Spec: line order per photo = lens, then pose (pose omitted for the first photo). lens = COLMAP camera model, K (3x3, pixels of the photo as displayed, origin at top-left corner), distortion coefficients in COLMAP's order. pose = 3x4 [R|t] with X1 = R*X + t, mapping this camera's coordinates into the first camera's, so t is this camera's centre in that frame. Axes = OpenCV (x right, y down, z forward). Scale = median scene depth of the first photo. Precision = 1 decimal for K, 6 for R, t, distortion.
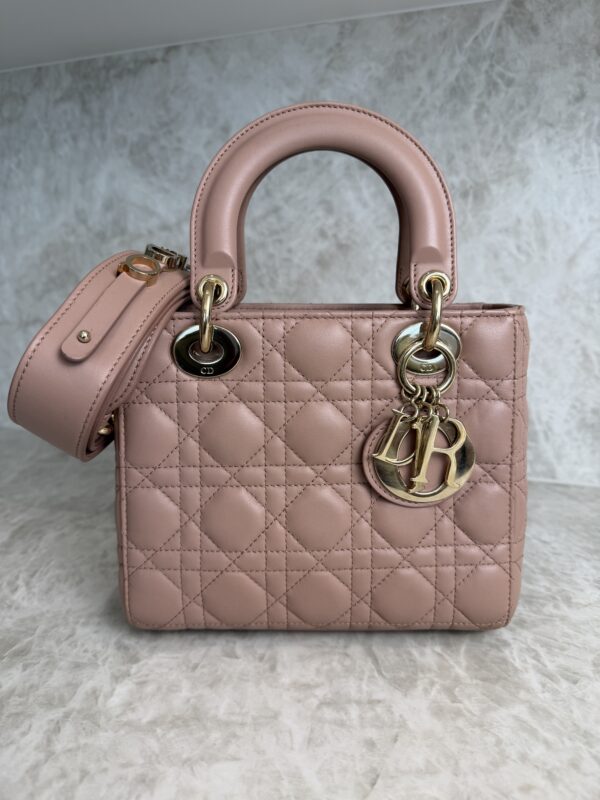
lens RADIAL K [[586.2, 0, 303.0], [0, 586.2, 398.1], [0, 0, 1]] dist [-0.032817, 0.007376]
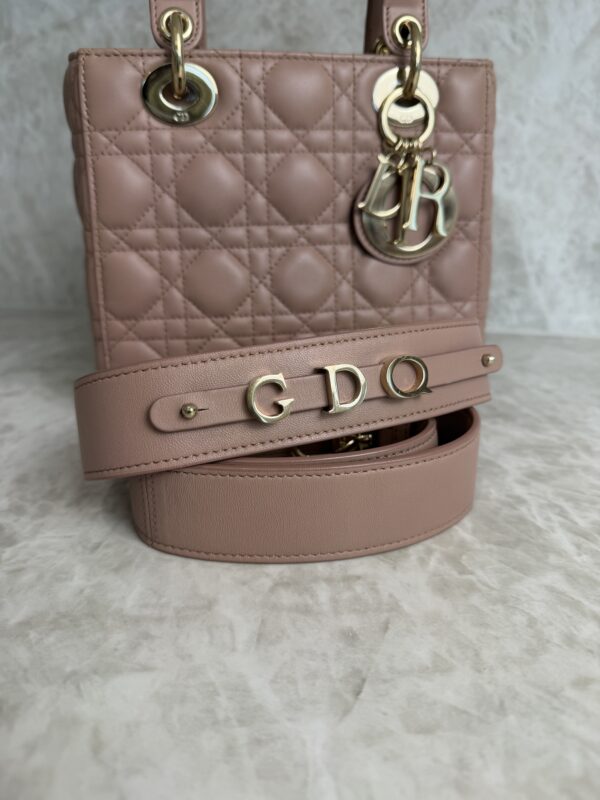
lens RADIAL K [[597.5, 0, 299.9], [0, 597.5, 398.5], [0, 0, 1]] dist [-0.052572, 0.011188]
pose [[0.996778, -0.031467, 0.073782, 0.010144], [0.019438, 0.987181, 0.158416, 0.133810], [-0.077821, -0.156472, 0.984612, 0.231004]]
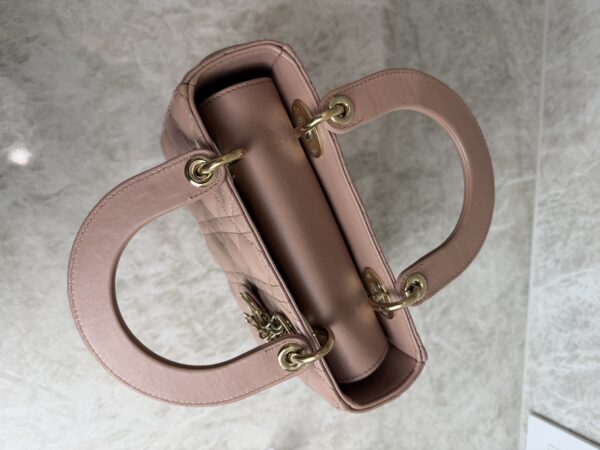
lens RADIAL K [[433.3, 0, 303.4], [0, 433.3, 226.5], [0, 0, 1]] dist [-0.007003, -0.034387]
pose [[0.242385, 0.965712, 0.093009, 0.171294], [-0.481317, 0.036458, 0.875788, -0.597675], [0.842368, -0.257045, 0.473650, 0.306498]]
